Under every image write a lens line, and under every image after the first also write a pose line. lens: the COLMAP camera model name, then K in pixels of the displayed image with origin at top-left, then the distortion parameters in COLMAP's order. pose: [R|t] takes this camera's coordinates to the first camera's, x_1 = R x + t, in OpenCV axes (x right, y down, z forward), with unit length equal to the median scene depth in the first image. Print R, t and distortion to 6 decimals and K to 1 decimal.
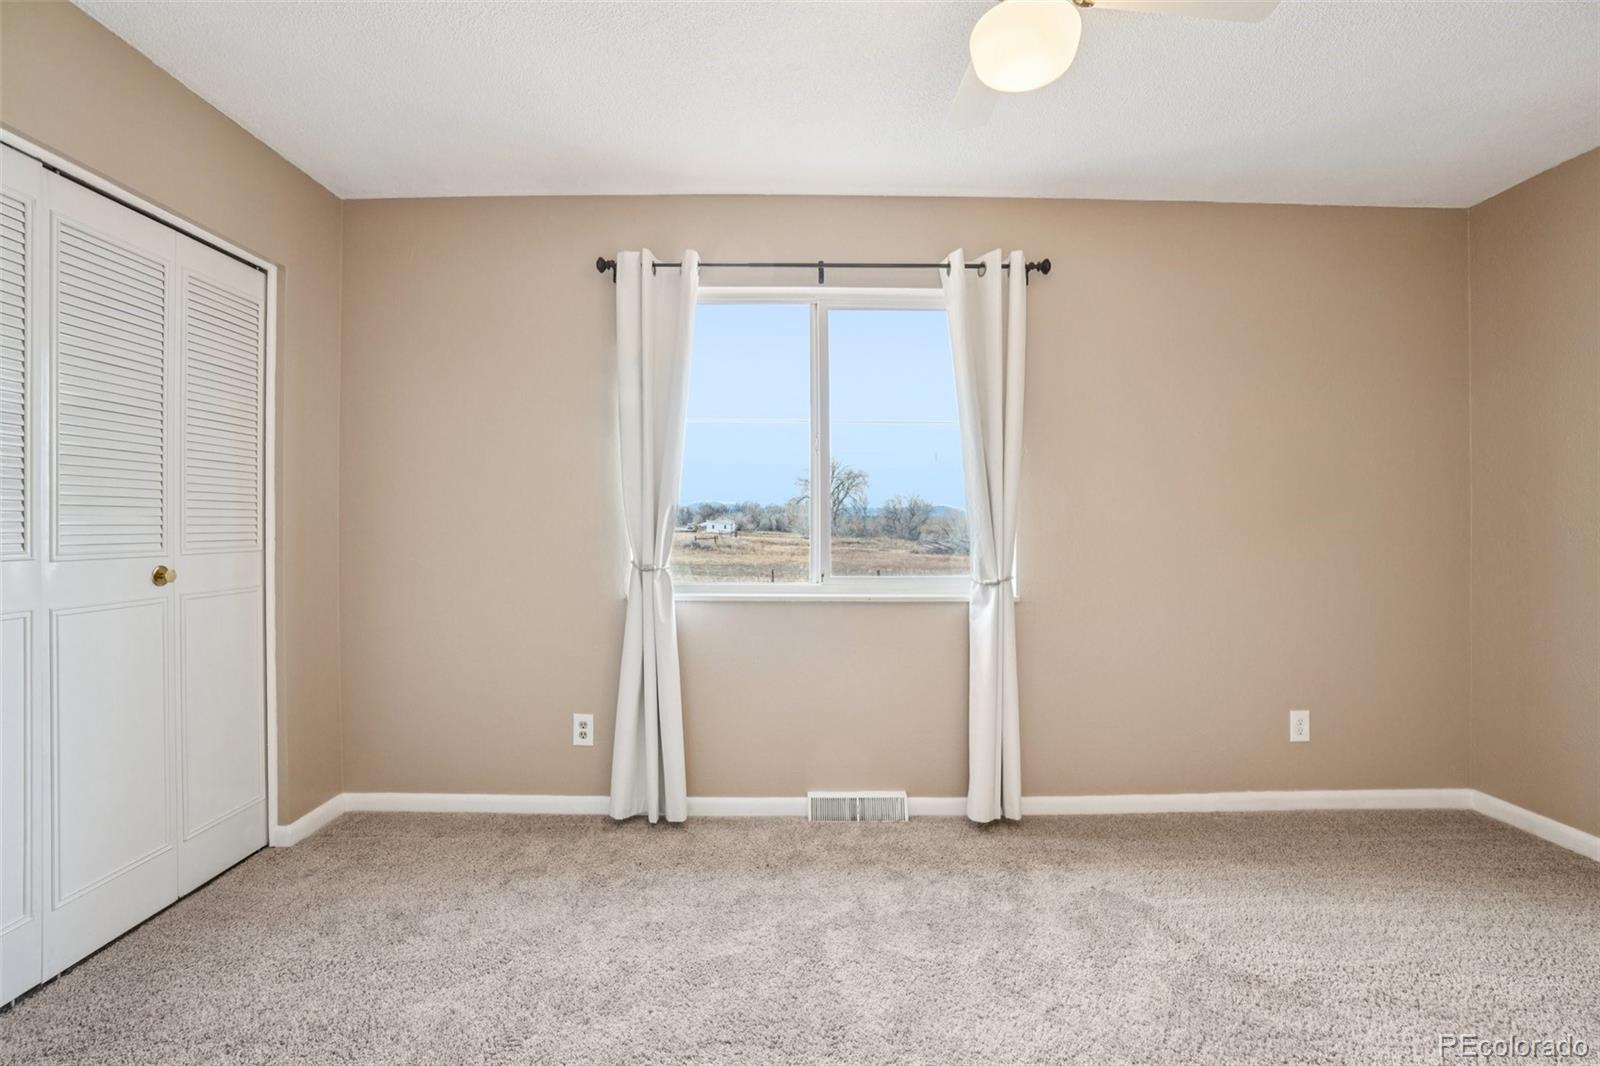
lens RADIAL K [[730.9, 0, 795.1], [0, 730.9, 534.2], [0, 0, 1]] dist [-0.056707, 0.005854]
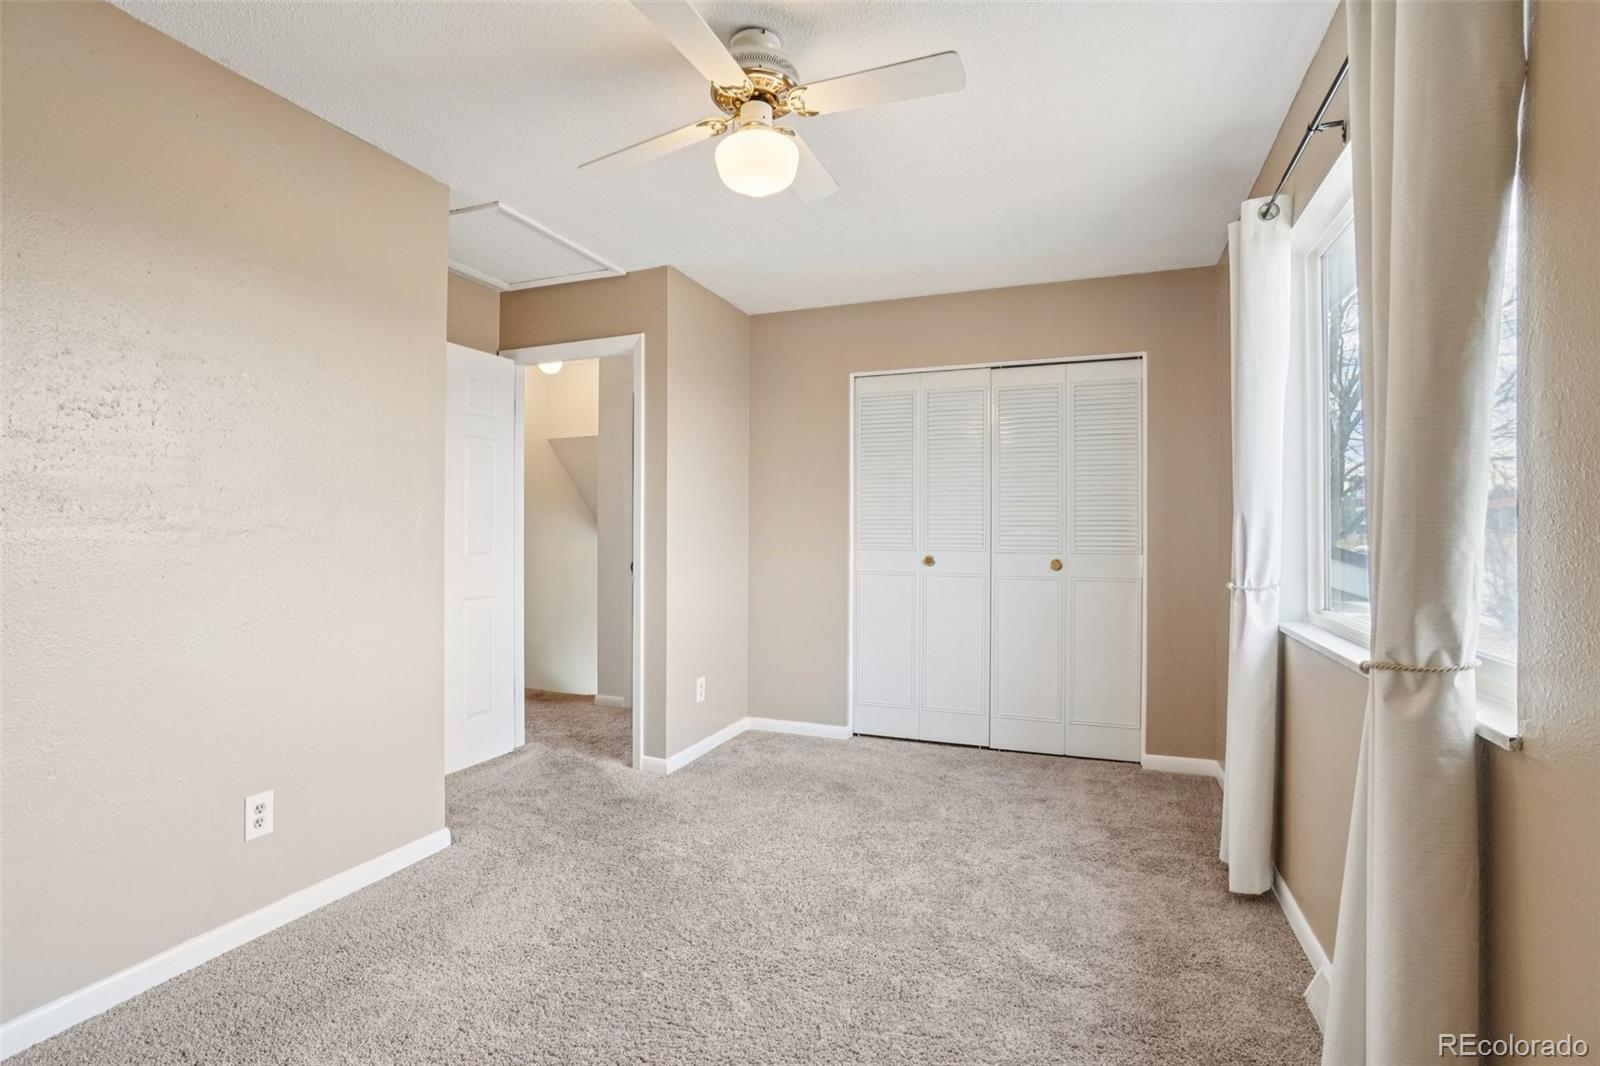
lens RADIAL K [[731.9, 0, 798.7], [0, 731.9, 529.8], [0, 0, 1]] dist [0.000726, 0.000013]
pose [[-0.386024, -0.004624, -0.922477, 1.006346], [0.000362, 0.999987, -0.005164, -0.019528], [0.922489, -0.002328, -0.386017, 1.068148]]
